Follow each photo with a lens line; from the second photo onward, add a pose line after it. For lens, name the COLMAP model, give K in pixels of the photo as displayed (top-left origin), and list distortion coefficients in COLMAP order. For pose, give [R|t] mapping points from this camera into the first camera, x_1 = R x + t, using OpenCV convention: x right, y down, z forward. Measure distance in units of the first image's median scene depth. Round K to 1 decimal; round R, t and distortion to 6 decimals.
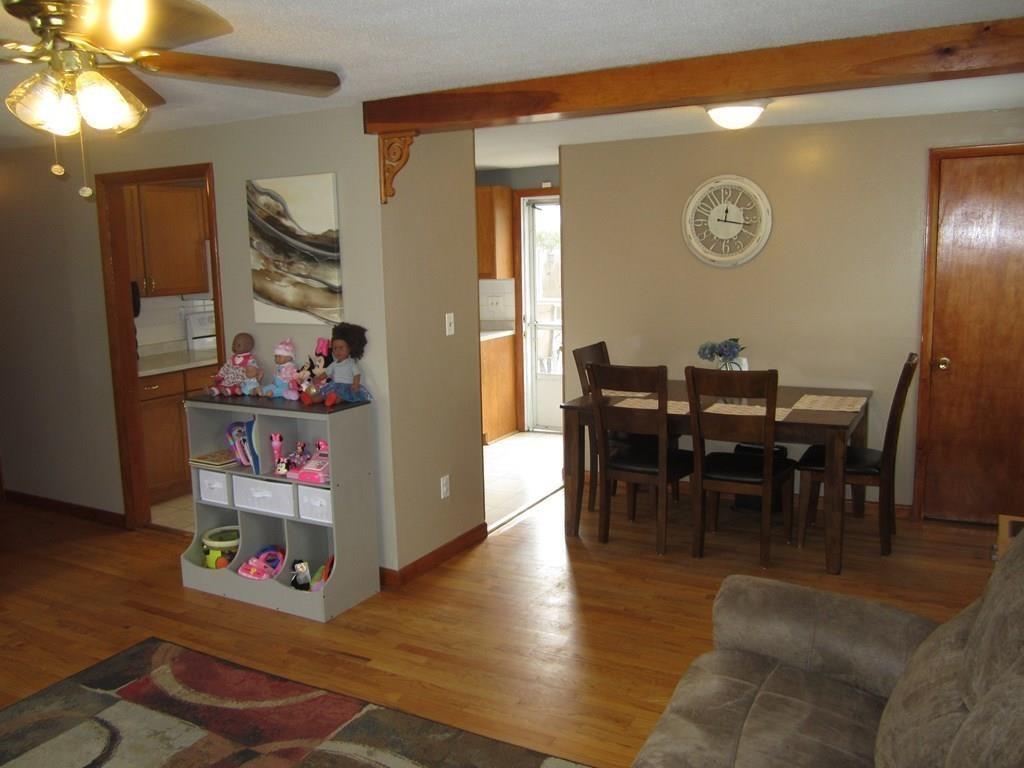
lens RADIAL K [[847.7, 0, 514.0], [0, 847.7, 384.6], [0, 0, 1]] dist [-0.044034, 0.013082]
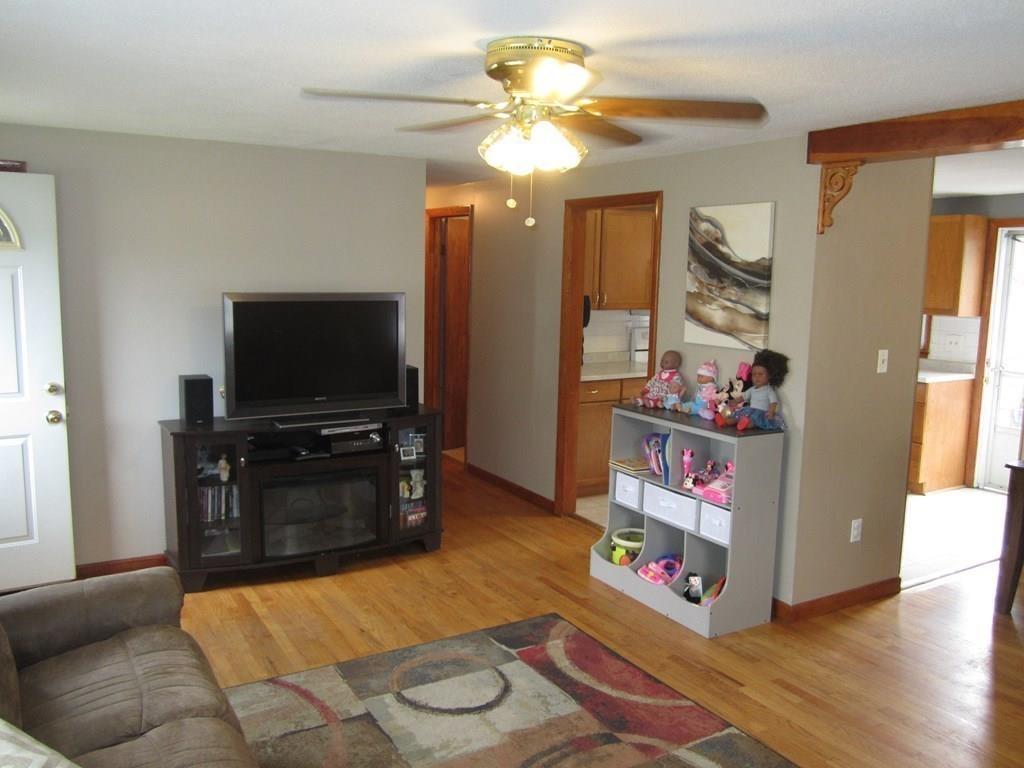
lens RADIAL K [[847.7, 0, 514.0], [0, 847.7, 384.6], [0, 0, 1]] dist [-0.044034, 0.013082]
pose [[0.860097, 0.109161, -0.498314, 0.044916], [-0.120664, 0.992651, 0.009182, -0.004765], [0.495655, 0.052231, 0.866948, -0.019236]]
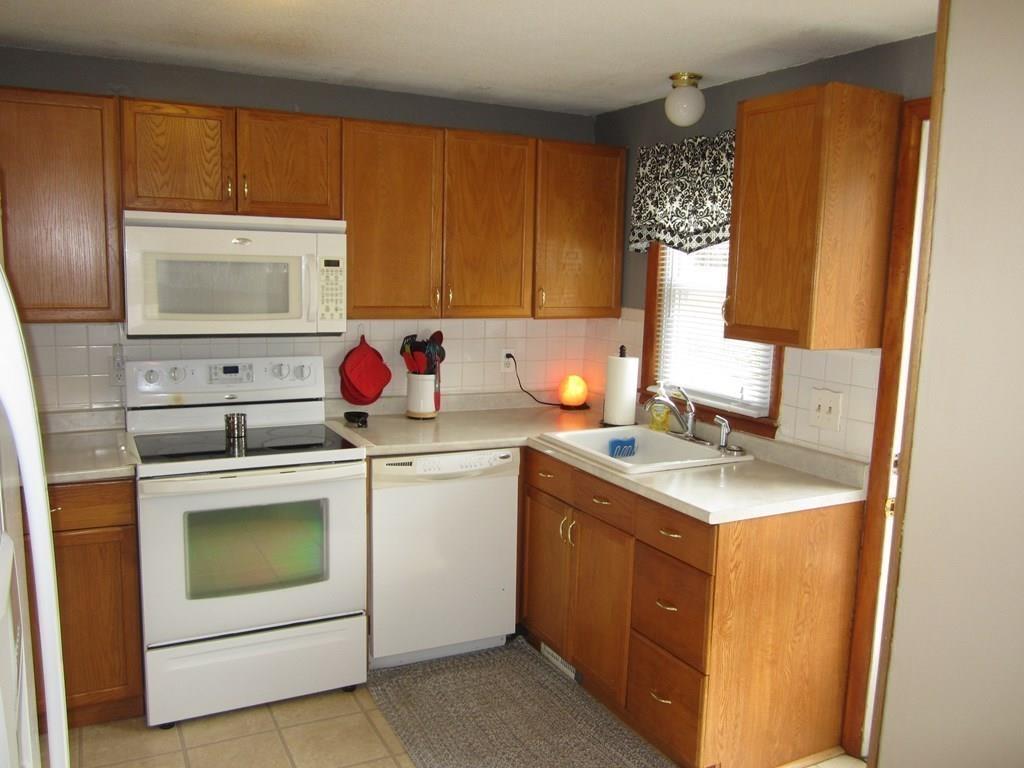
lens RADIAL K [[847.7, 0, 514.0], [0, 847.7, 384.6], [0, 0, 1]] dist [-0.044034, 0.013082]
pose [[0.827631, 0.127800, -0.546529, 0.122772], [-0.137200, 0.990258, 0.023794, -0.174363], [0.544245, 0.055291, 0.837102, 1.091657]]
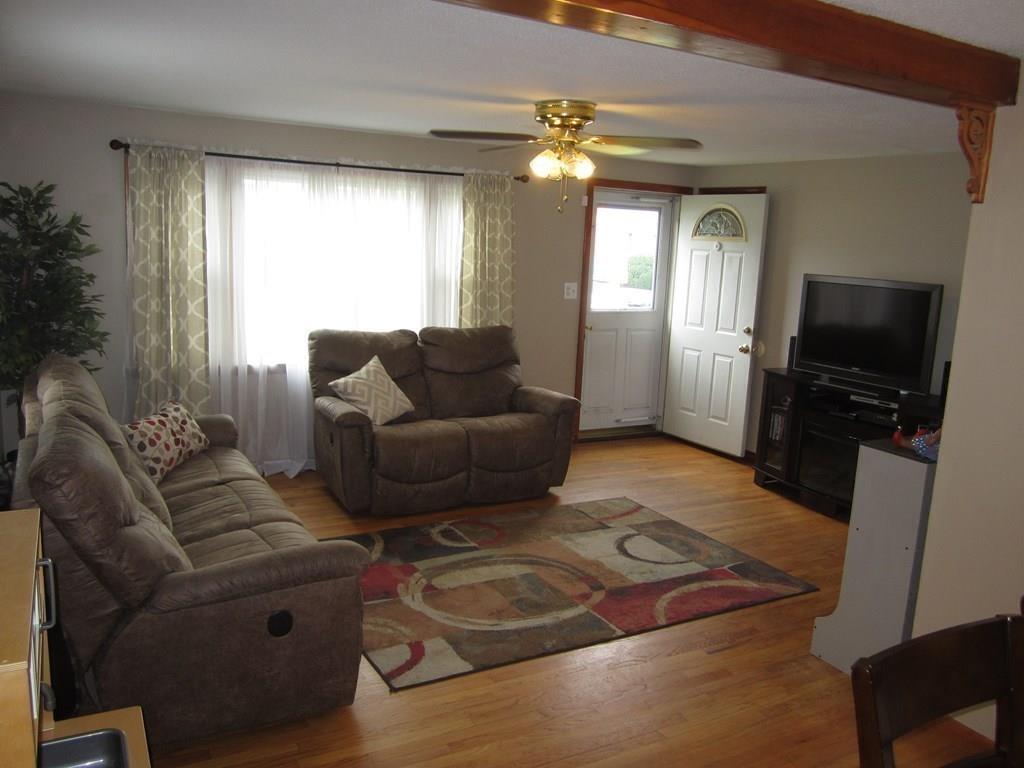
lens RADIAL K [[847.7, 0, 514.0], [0, 847.7, 384.6], [0, 0, 1]] dist [-0.044034, 0.013082]
pose [[-0.534094, 0.142796, -0.833278, 0.630452], [-0.171142, 0.946964, 0.271973, -0.182416], [0.827921, 0.287868, -0.481329, 0.996400]]
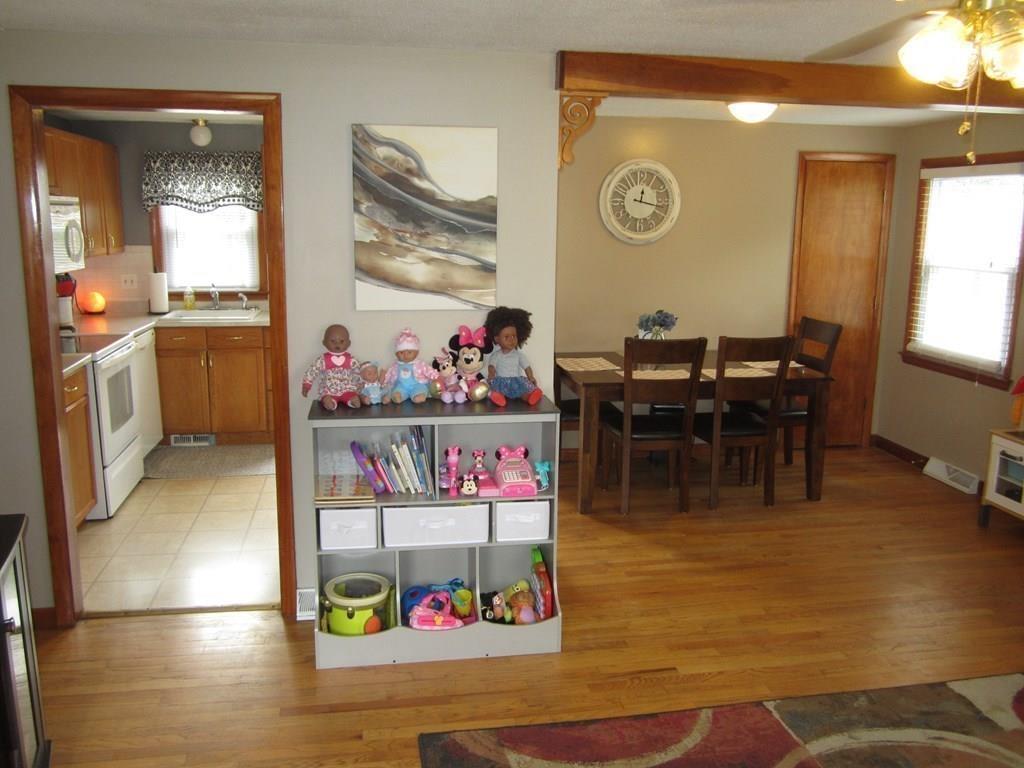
lens RADIAL K [[847.7, 0, 514.0], [0, 847.7, 384.6], [0, 0, 1]] dist [-0.044034, 0.013082]
pose [[0.781197, -0.089150, 0.617886, -0.708822], [0.068500, 0.996016, 0.057103, -0.041878], [-0.620515, -0.002283, 0.784192, 0.316288]]
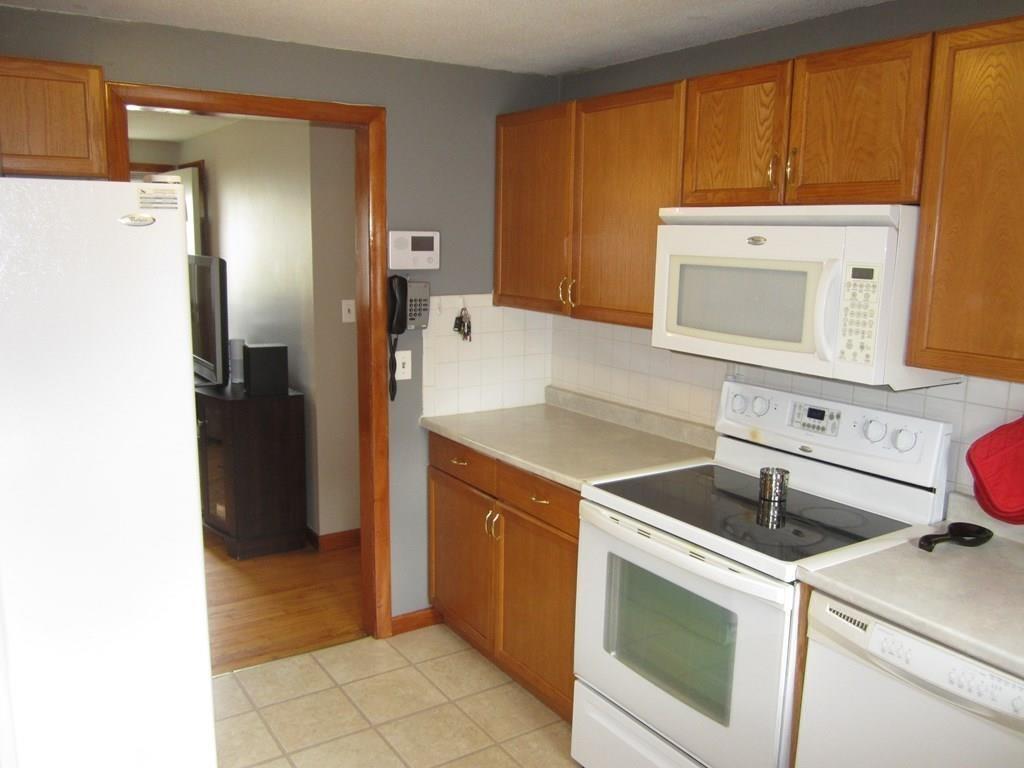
lens RADIAL K [[847.7, 0, 514.0], [0, 847.7, 384.6], [0, 0, 1]] dist [-0.044034, 0.013082]
pose [[-0.467194, 0.169044, -0.867844, 0.074168], [-0.147345, 0.952940, 0.264941, -0.279275], [0.871791, 0.251652, -0.420301, 1.678324]]
